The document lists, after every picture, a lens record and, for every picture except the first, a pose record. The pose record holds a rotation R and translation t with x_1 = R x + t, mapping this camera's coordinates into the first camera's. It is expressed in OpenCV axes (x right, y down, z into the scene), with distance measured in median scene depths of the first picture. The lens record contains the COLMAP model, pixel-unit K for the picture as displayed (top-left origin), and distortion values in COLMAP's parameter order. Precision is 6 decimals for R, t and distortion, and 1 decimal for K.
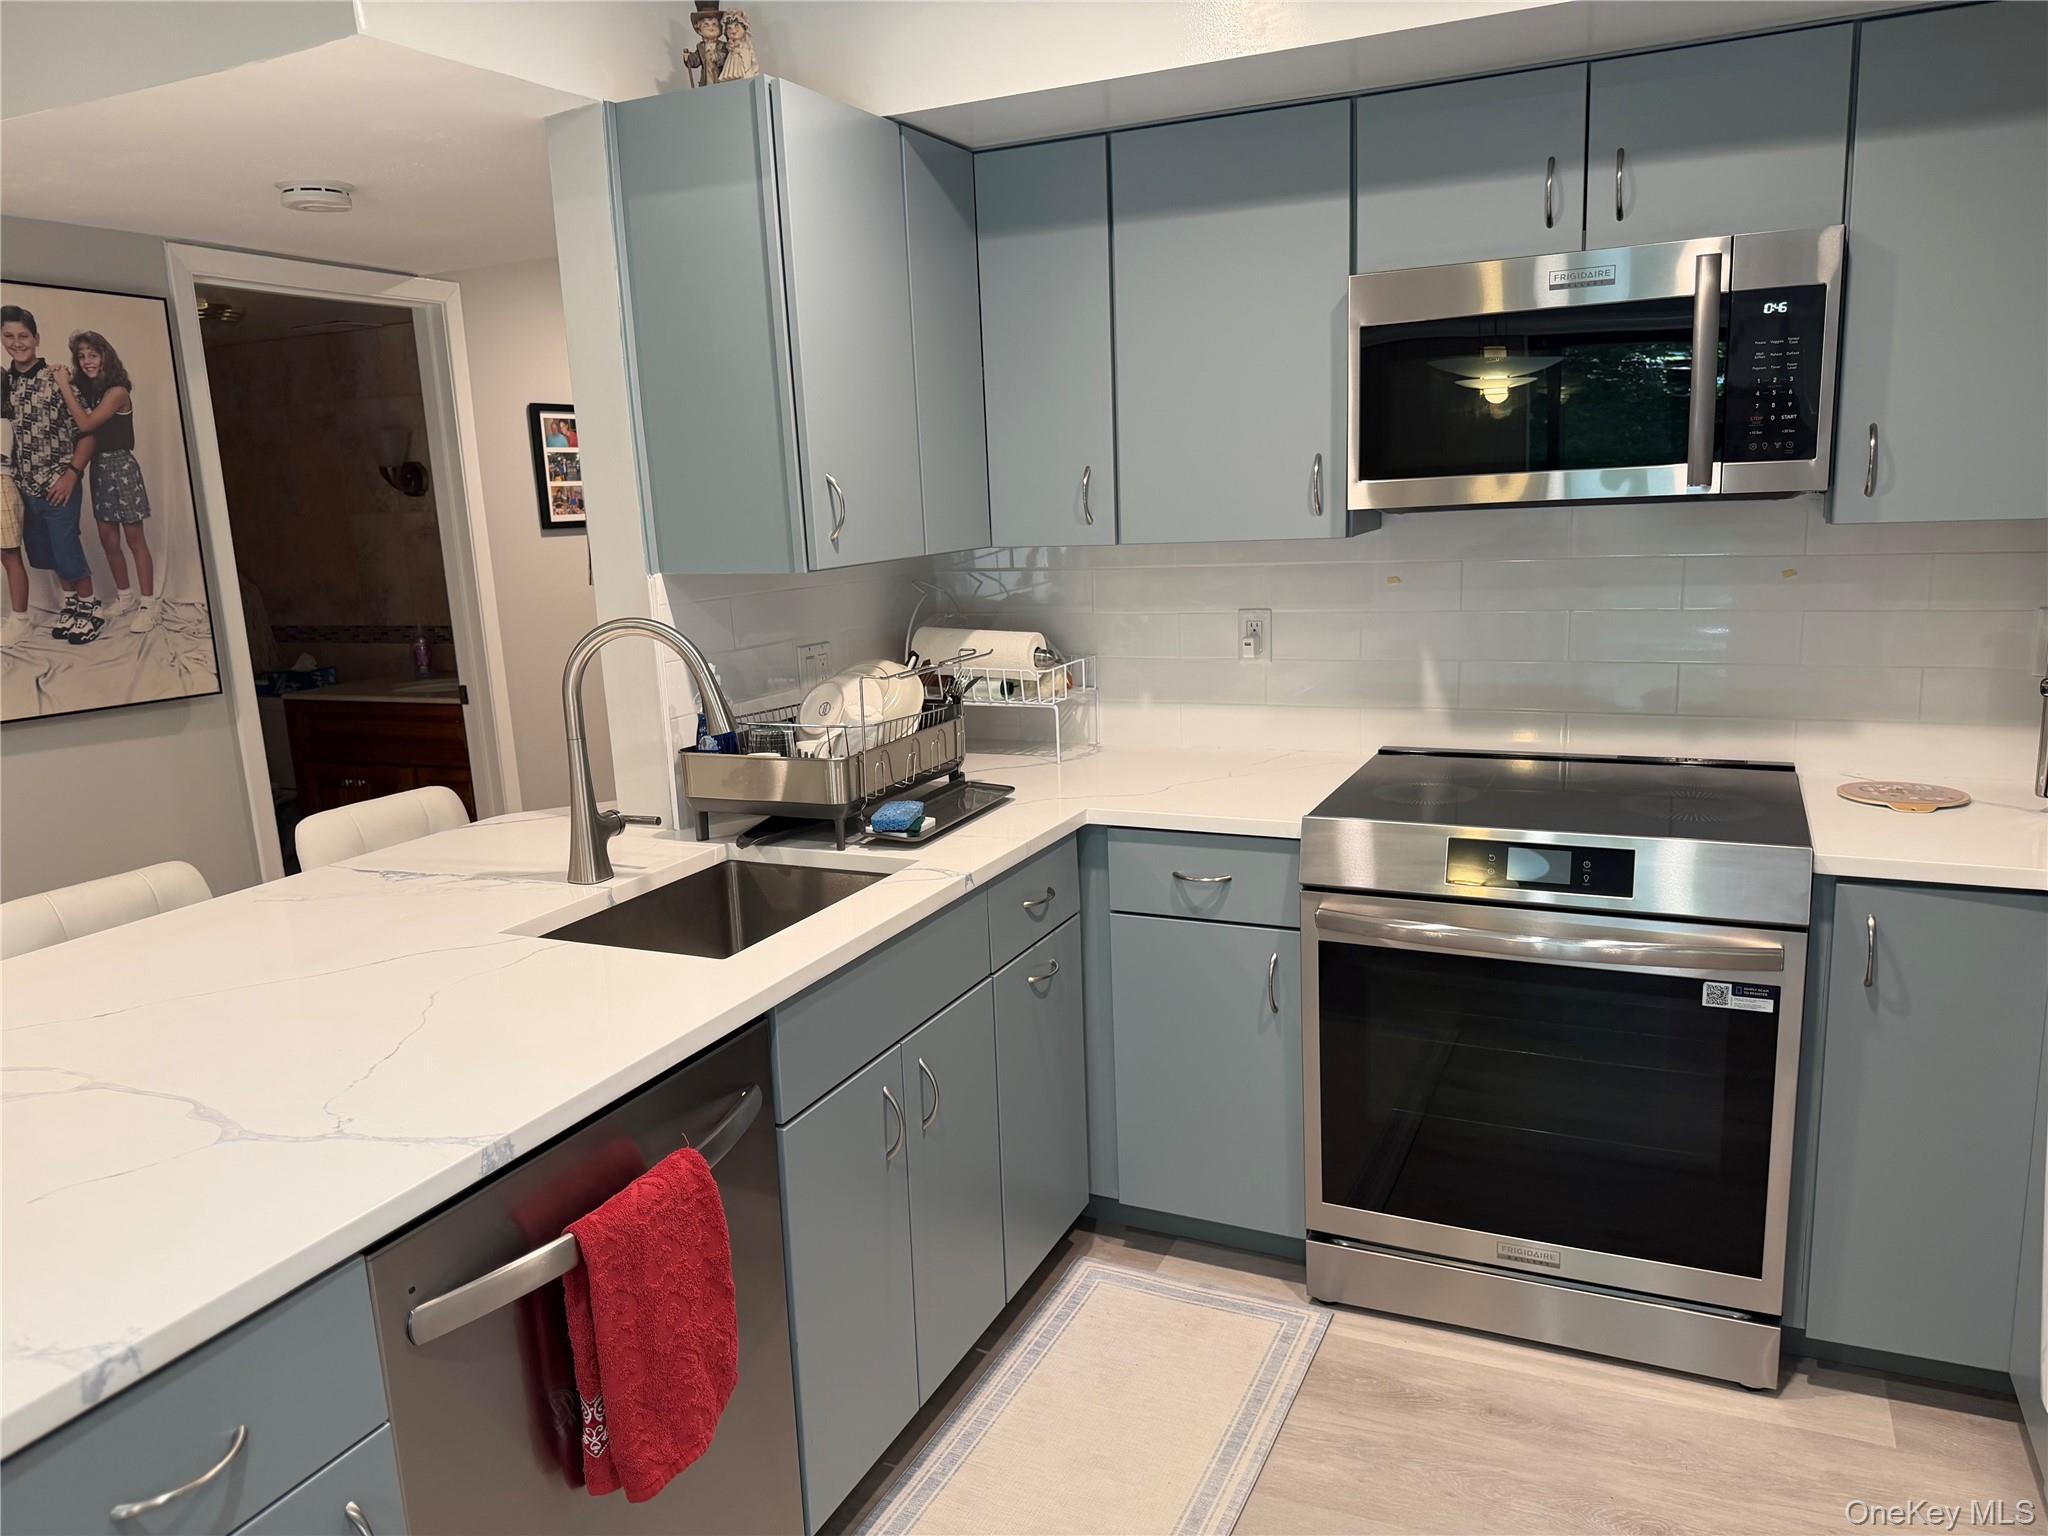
lens RADIAL K [[1433.0, 0, 1019.1], [0, 1433.0, 766.8], [0, 0, 1]] dist [0.063486, -0.089696]
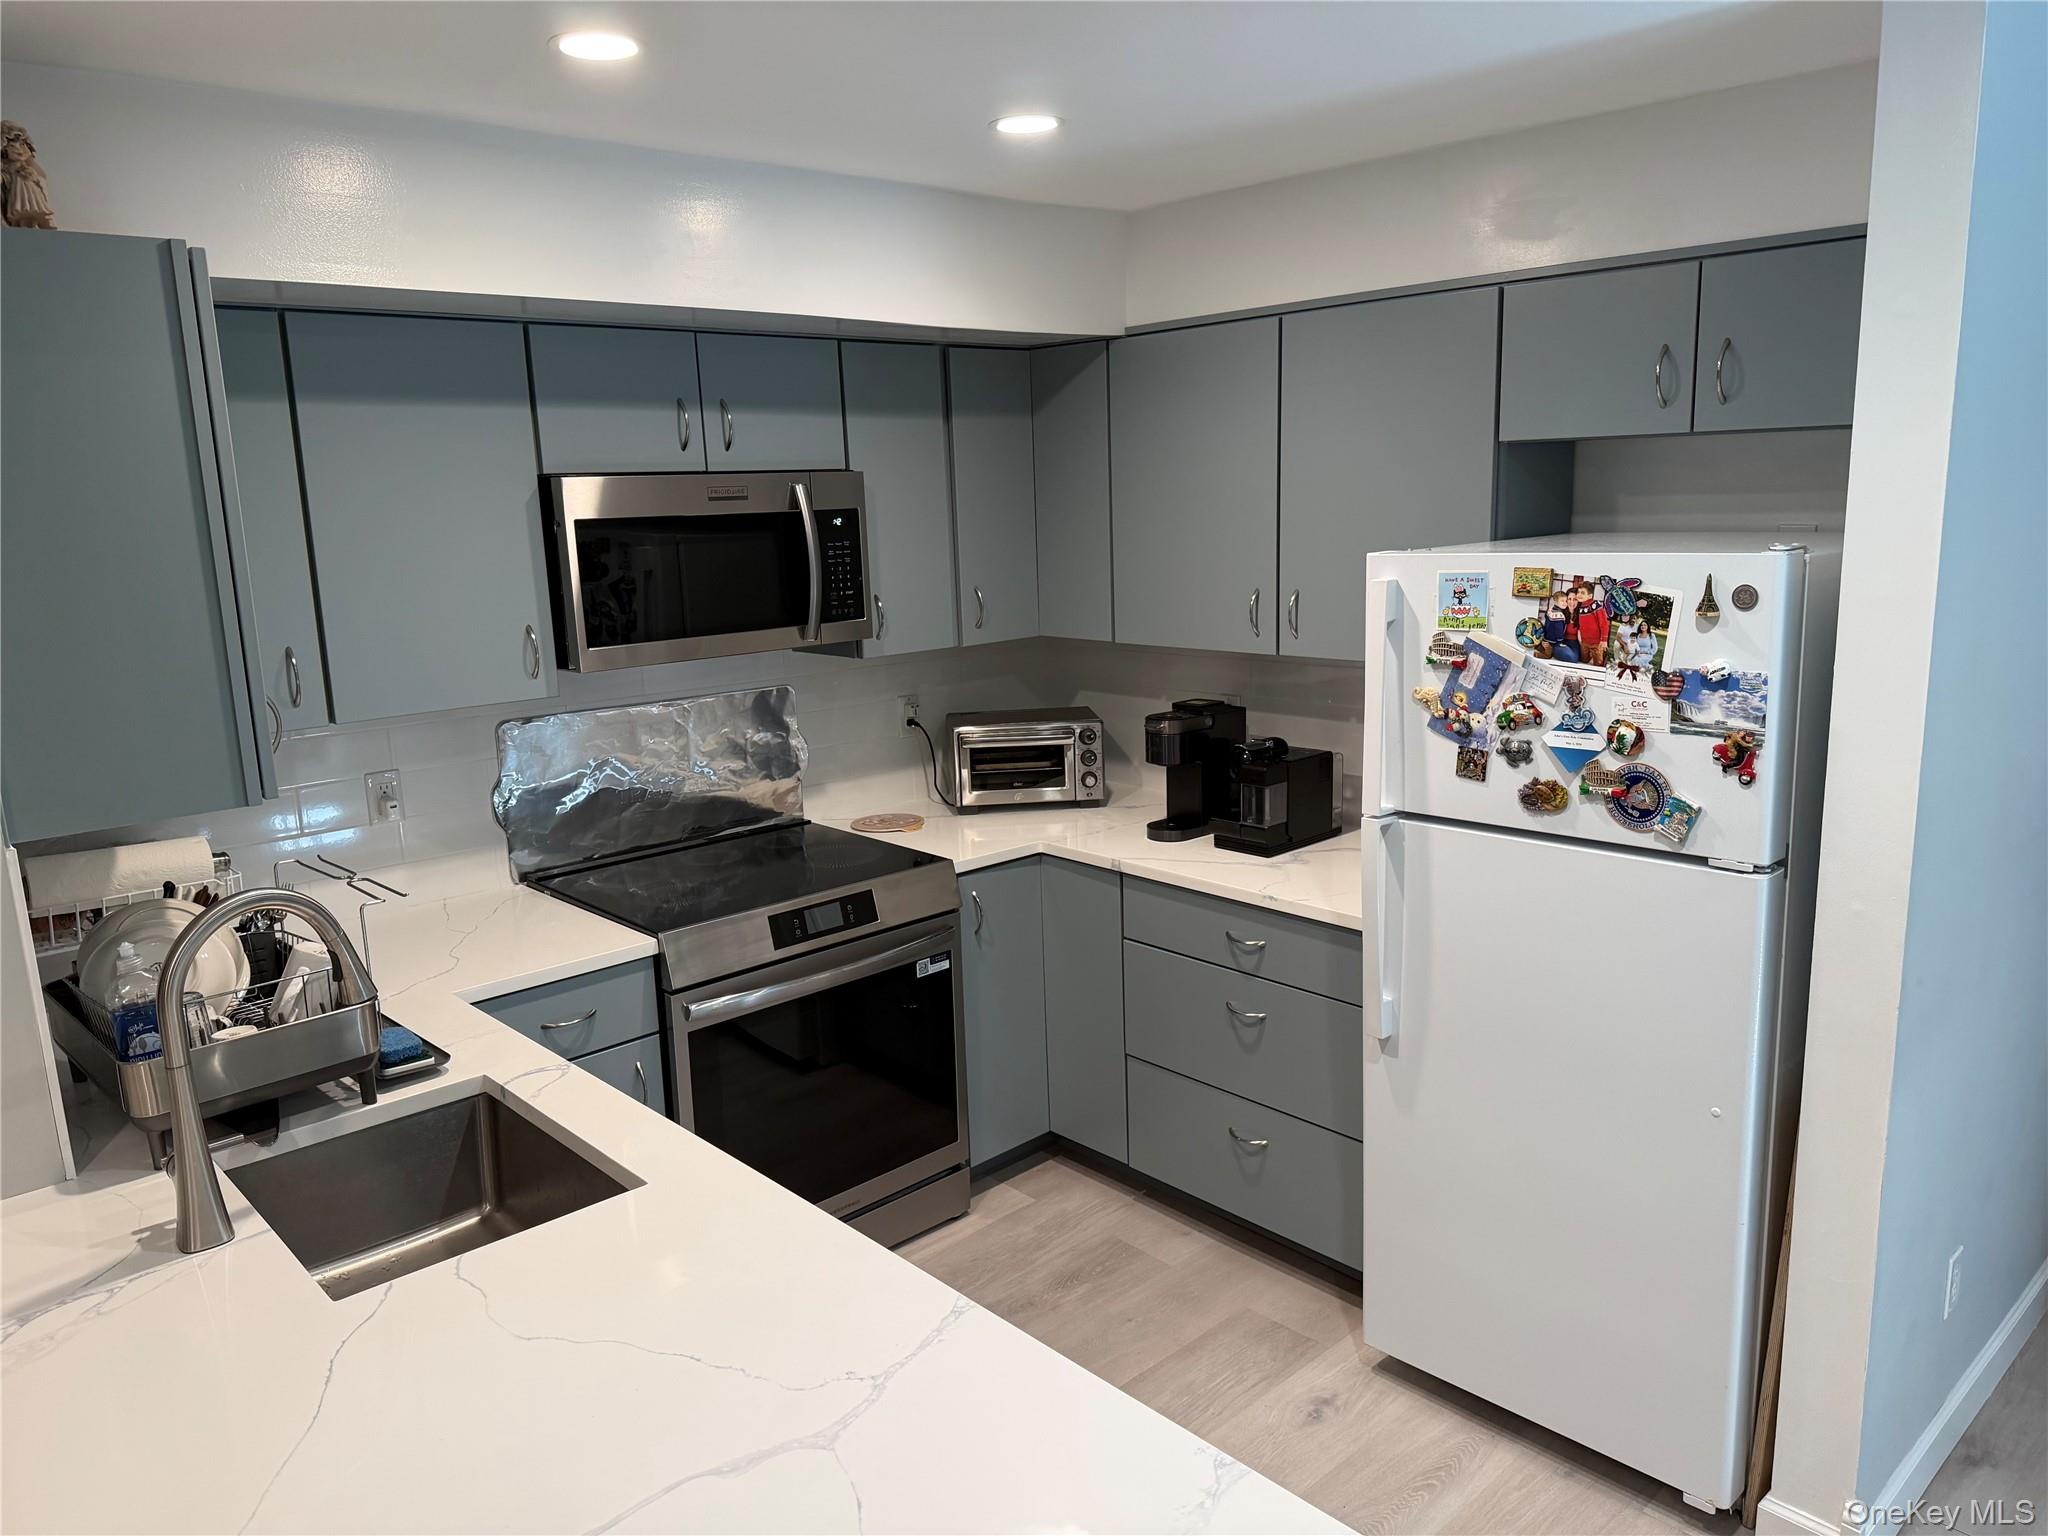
lens RADIAL K [[1433.0, 0, 1022.3], [0, 1433.0, 763.9], [0, 0, 1]] dist [0.063486, -0.089696]
pose [[0.380149, -0.148537, 0.912921, -0.796674], [0.194461, 0.977795, 0.078117, -0.146210], [-0.904252, 0.147832, 0.400592, 0.254305]]
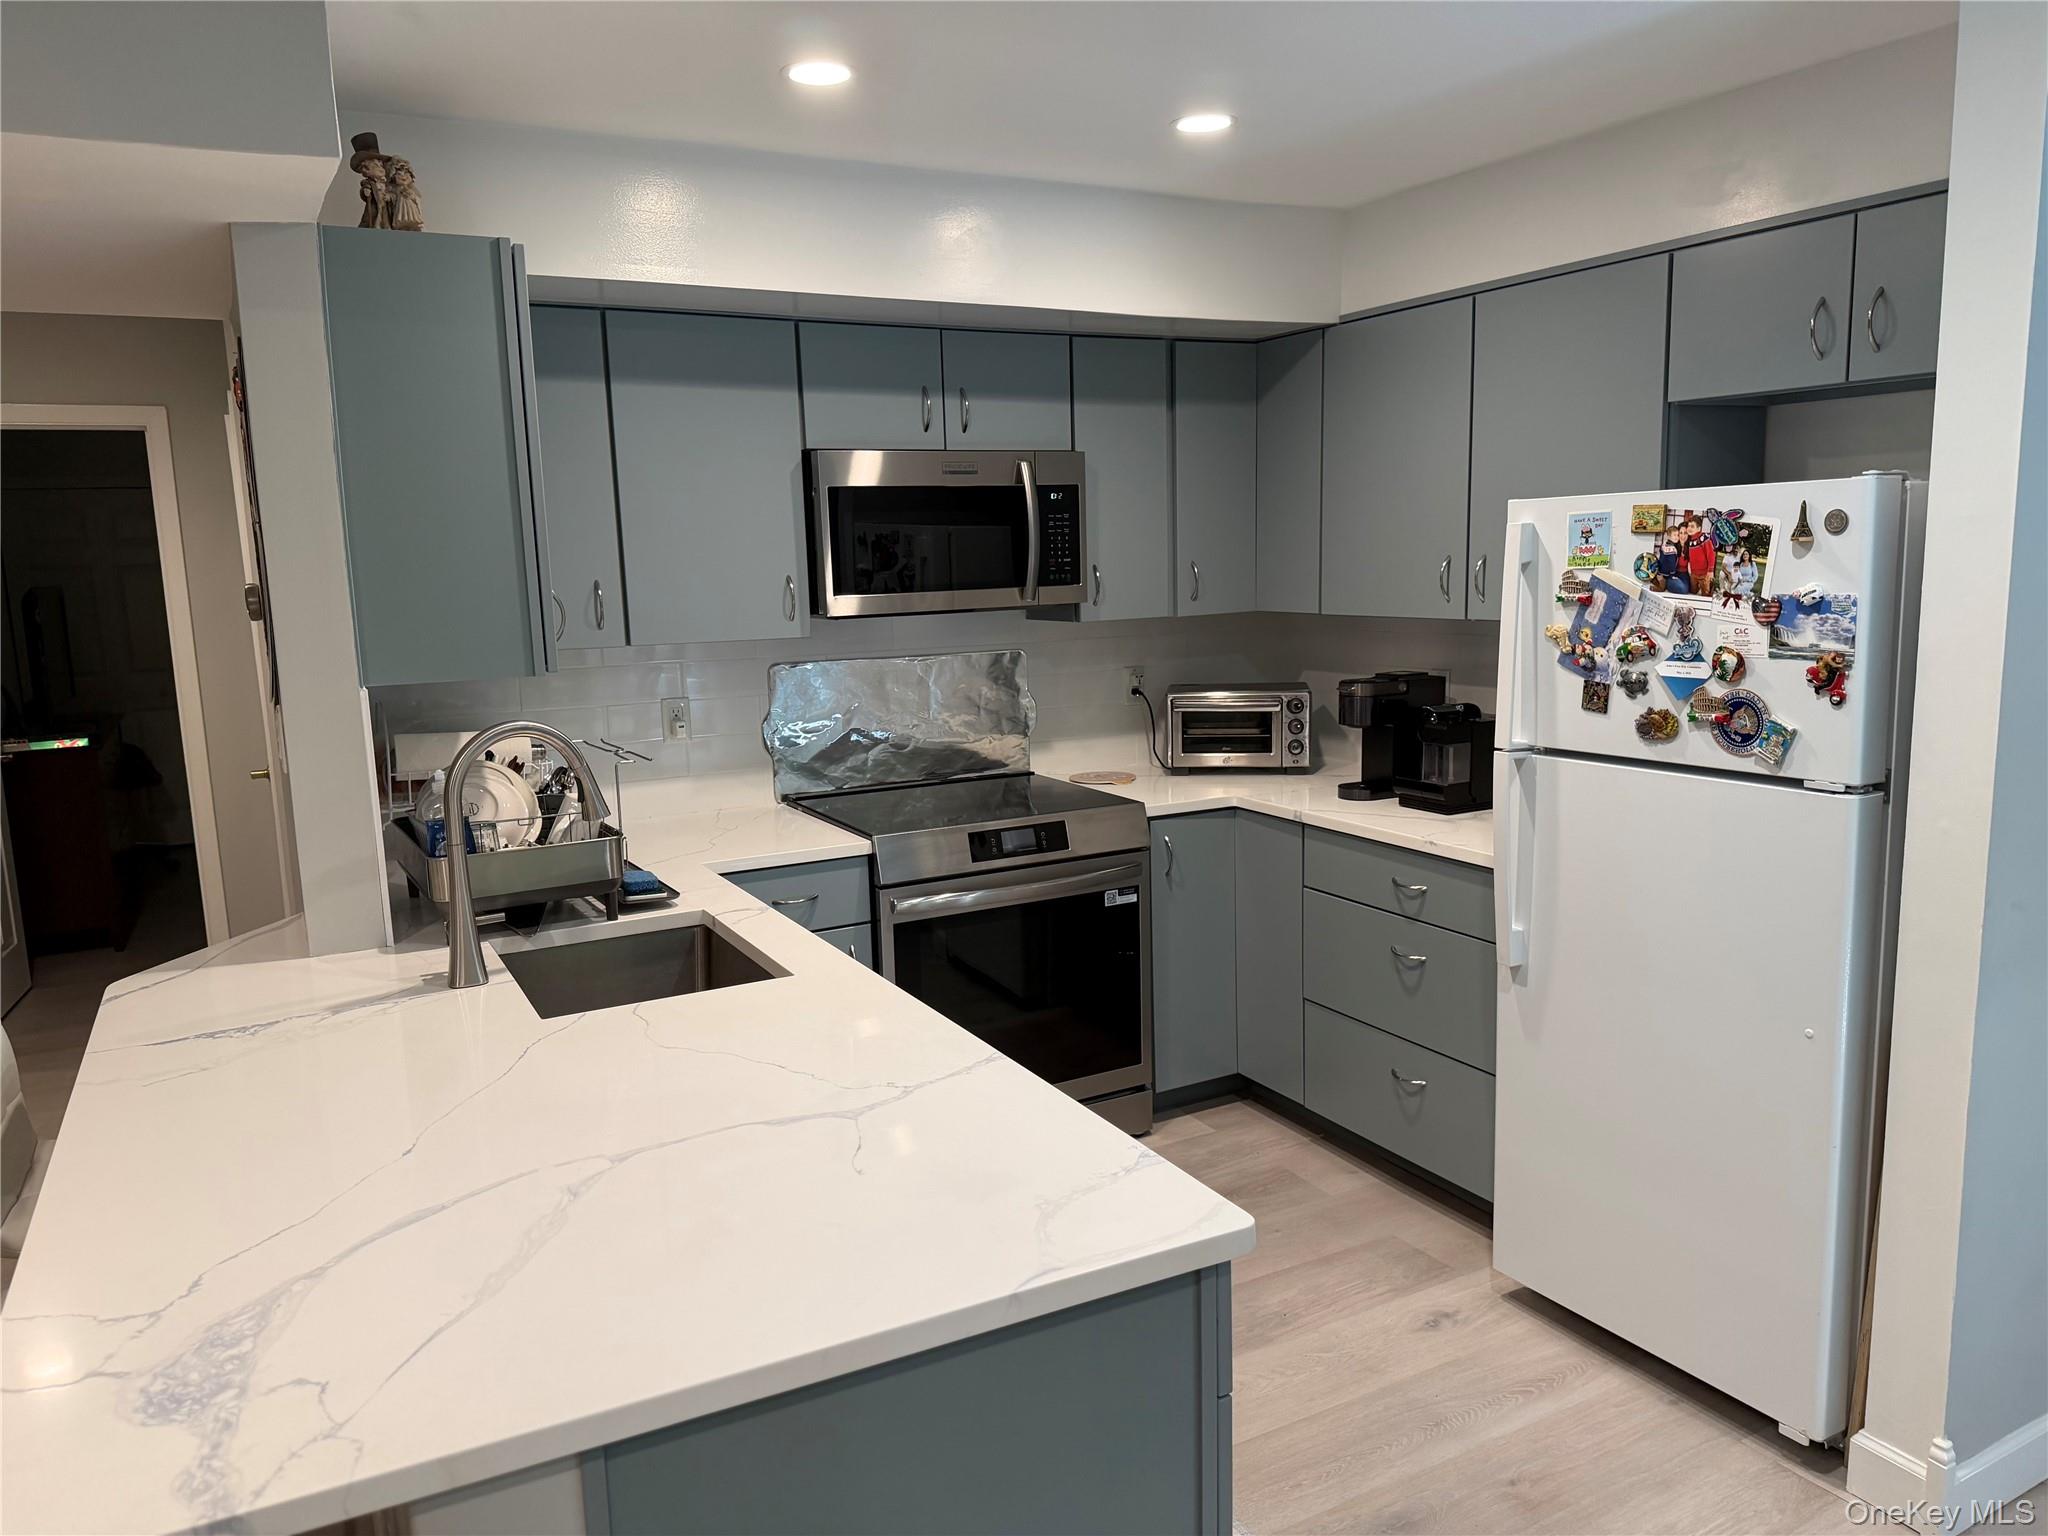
lens RADIAL K [[1433.0, 0, 1018.1], [0, 1433.0, 770.9], [0, 0, 1]] dist [0.063486, -0.089696]
pose [[0.595292, -0.098461, 0.797454, -0.860989], [0.156071, 0.987731, 0.005449, -0.014278], [-0.788206, 0.121216, 0.603355, 0.059120]]
